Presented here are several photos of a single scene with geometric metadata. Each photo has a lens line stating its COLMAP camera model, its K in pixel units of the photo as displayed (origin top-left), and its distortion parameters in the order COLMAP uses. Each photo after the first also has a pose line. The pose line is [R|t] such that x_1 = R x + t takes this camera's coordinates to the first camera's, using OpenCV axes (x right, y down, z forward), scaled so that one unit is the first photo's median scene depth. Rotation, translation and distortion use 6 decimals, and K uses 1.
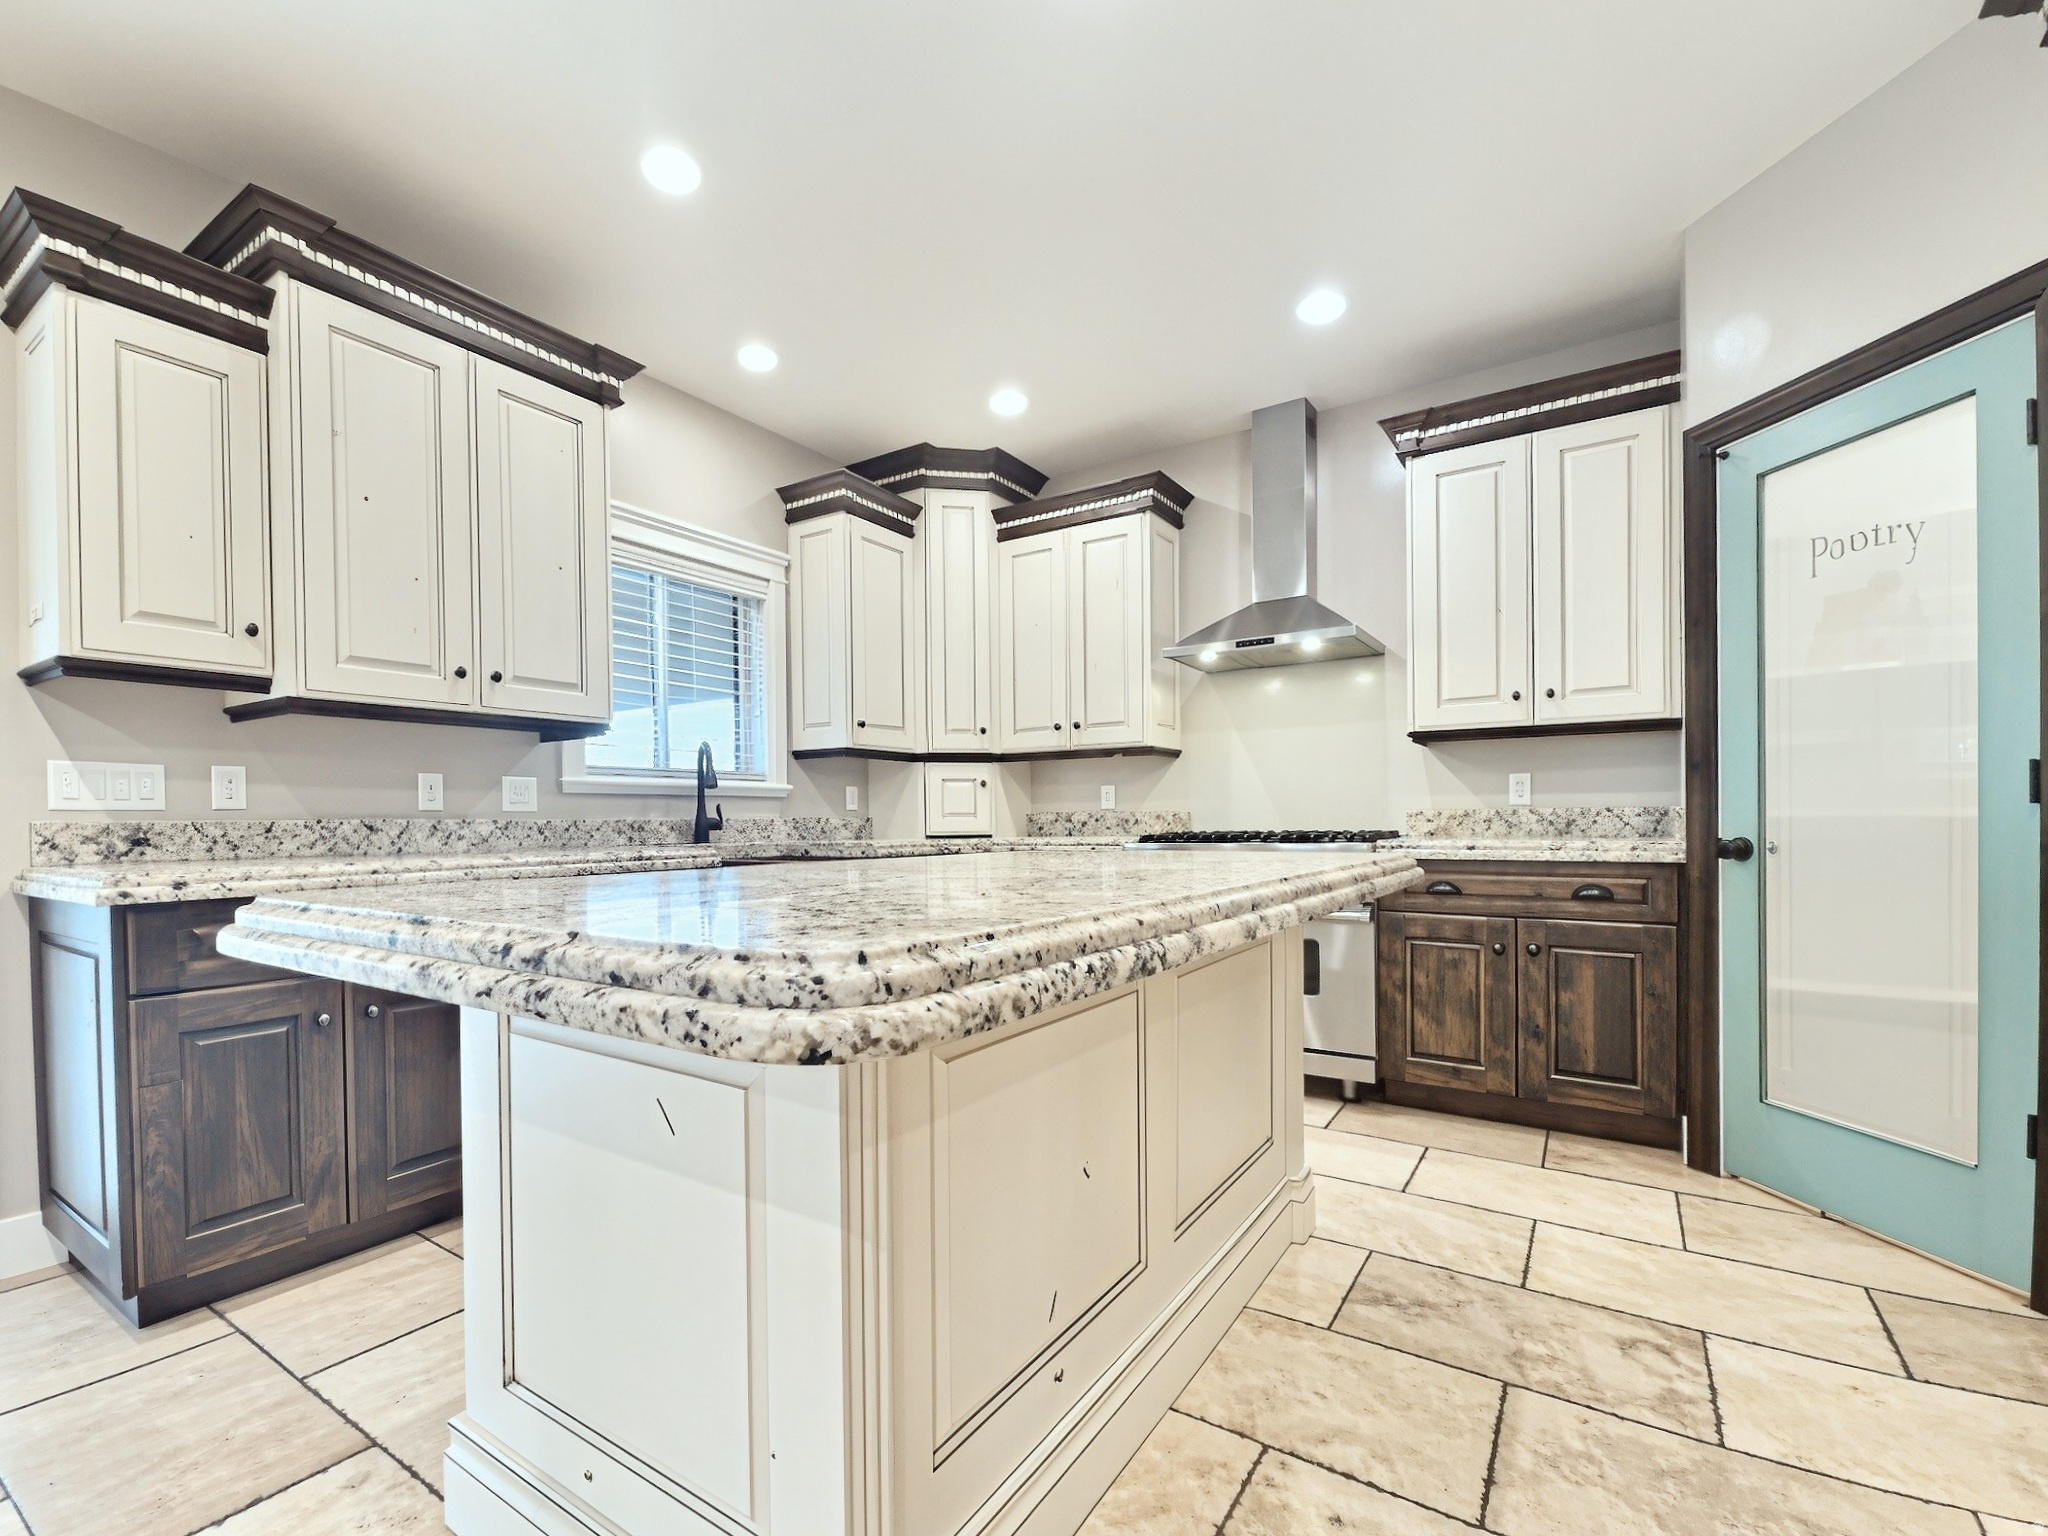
lens RADIAL K [[905.8, 0, 990.3], [0, 905.8, 847.0], [0, 0, 1]] dist [-0.002486, 0.002303]
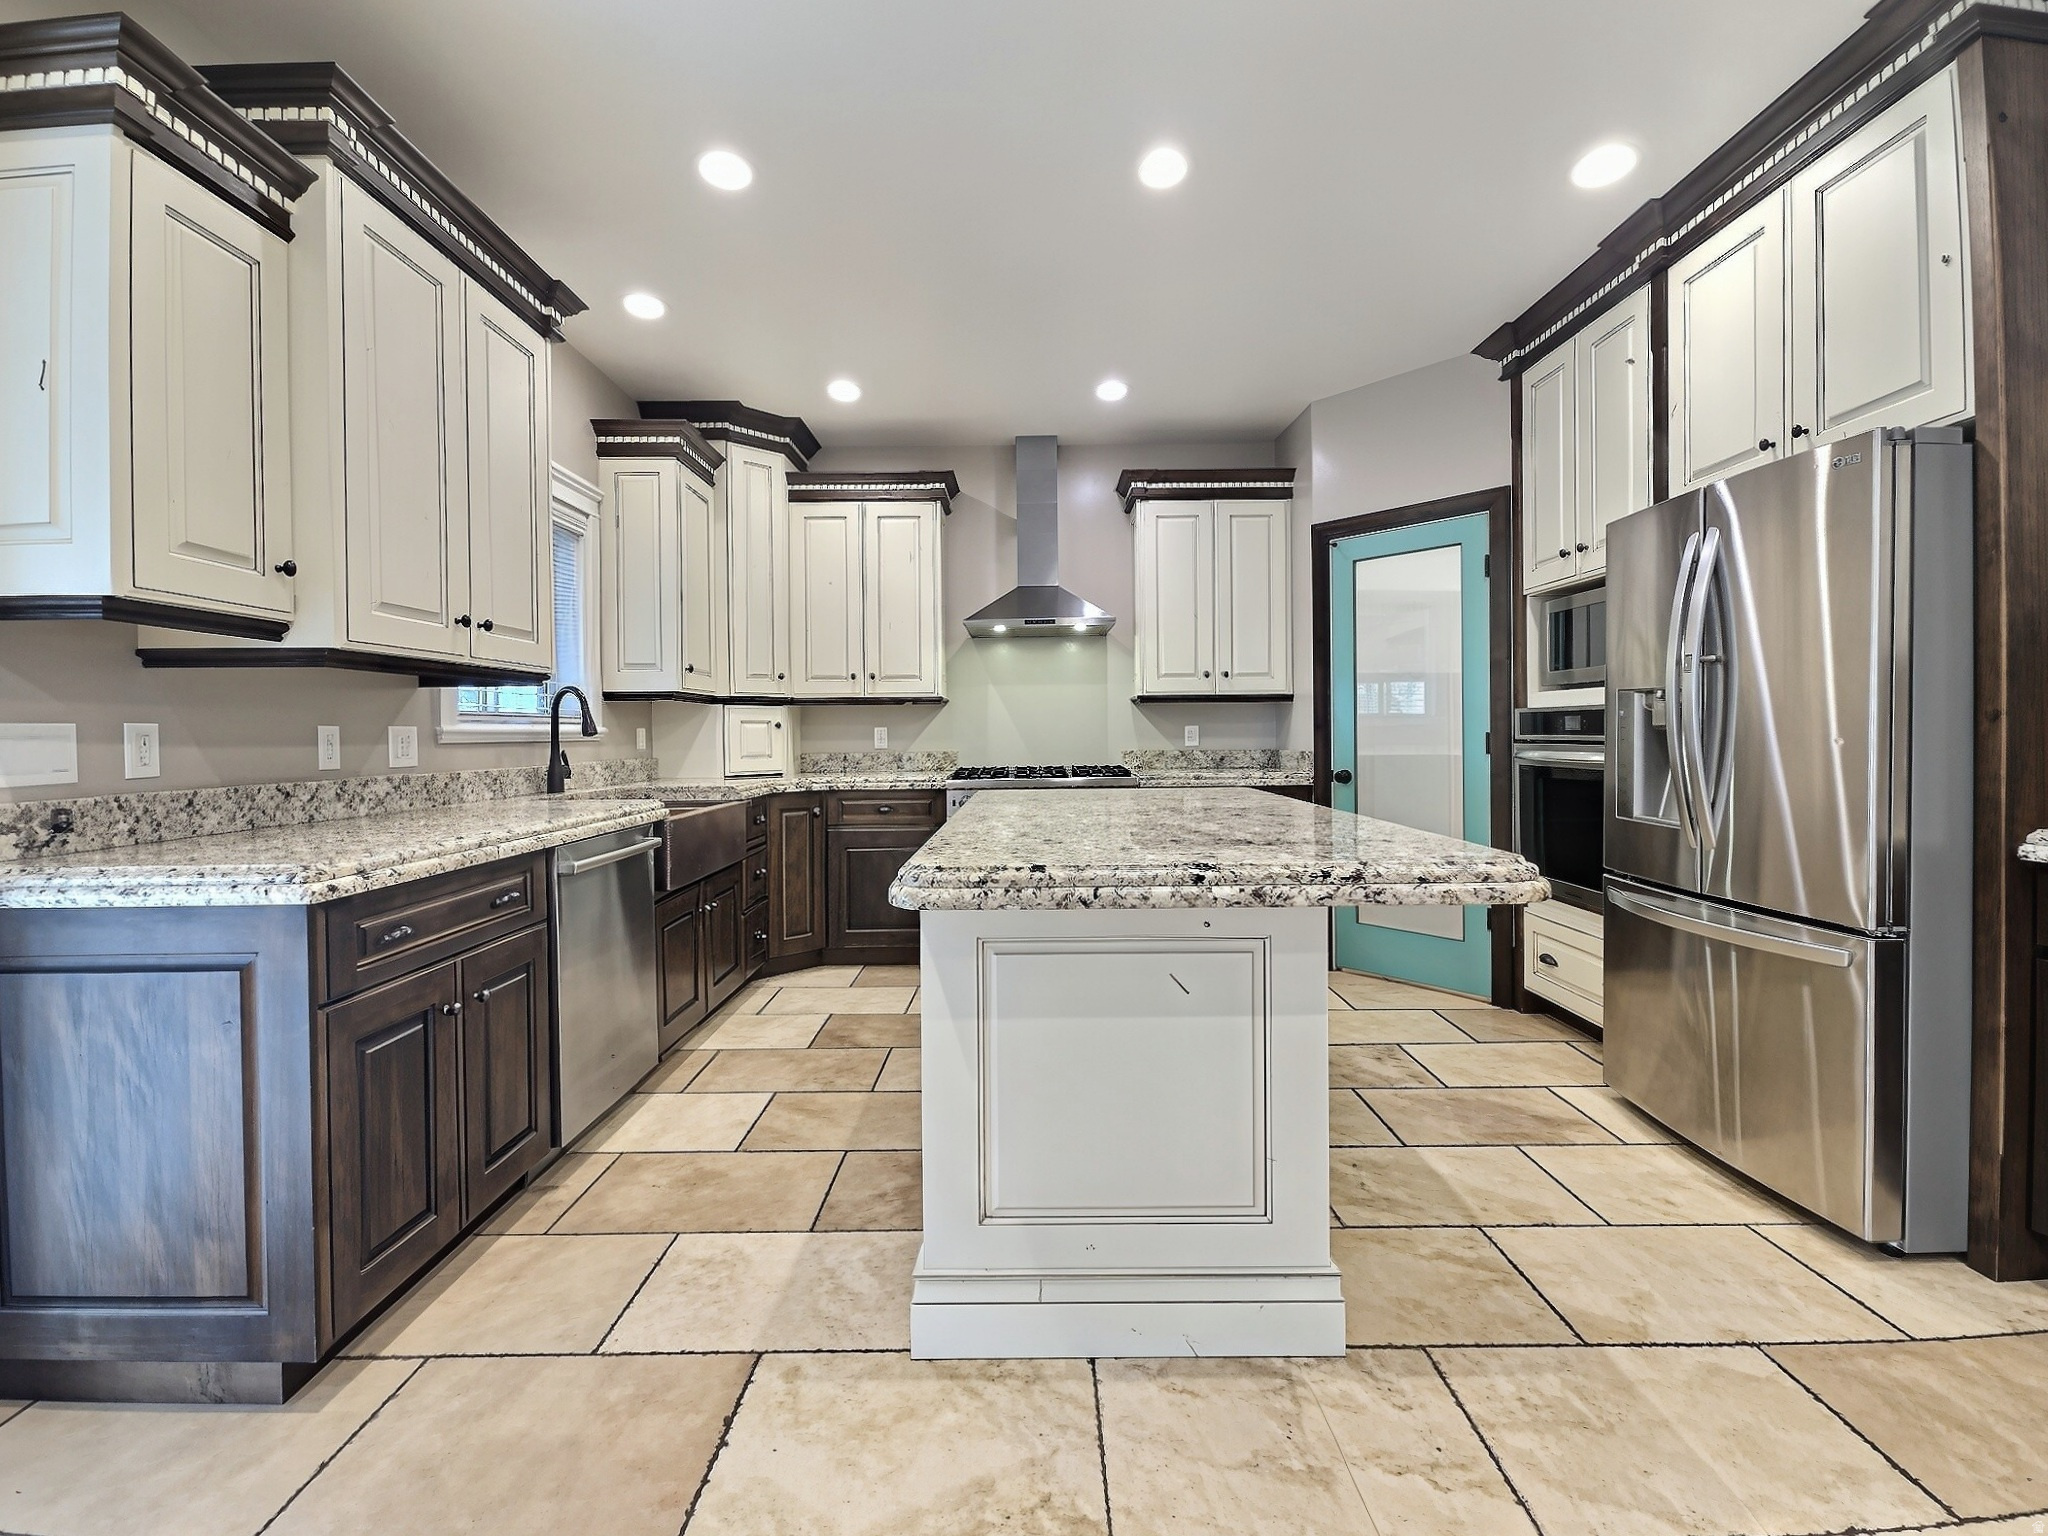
lens RADIAL K [[905.8, 0, 1041.9], [0, 905.8, 758.0], [0, 0, 1]] dist [-0.002486, 0.002303]
pose [[0.823712, -0.012285, 0.566875, -0.540056], [0.017695, 0.999835, -0.004043, -0.035687], [-0.566732, 0.013361, 0.823794, -0.067983]]
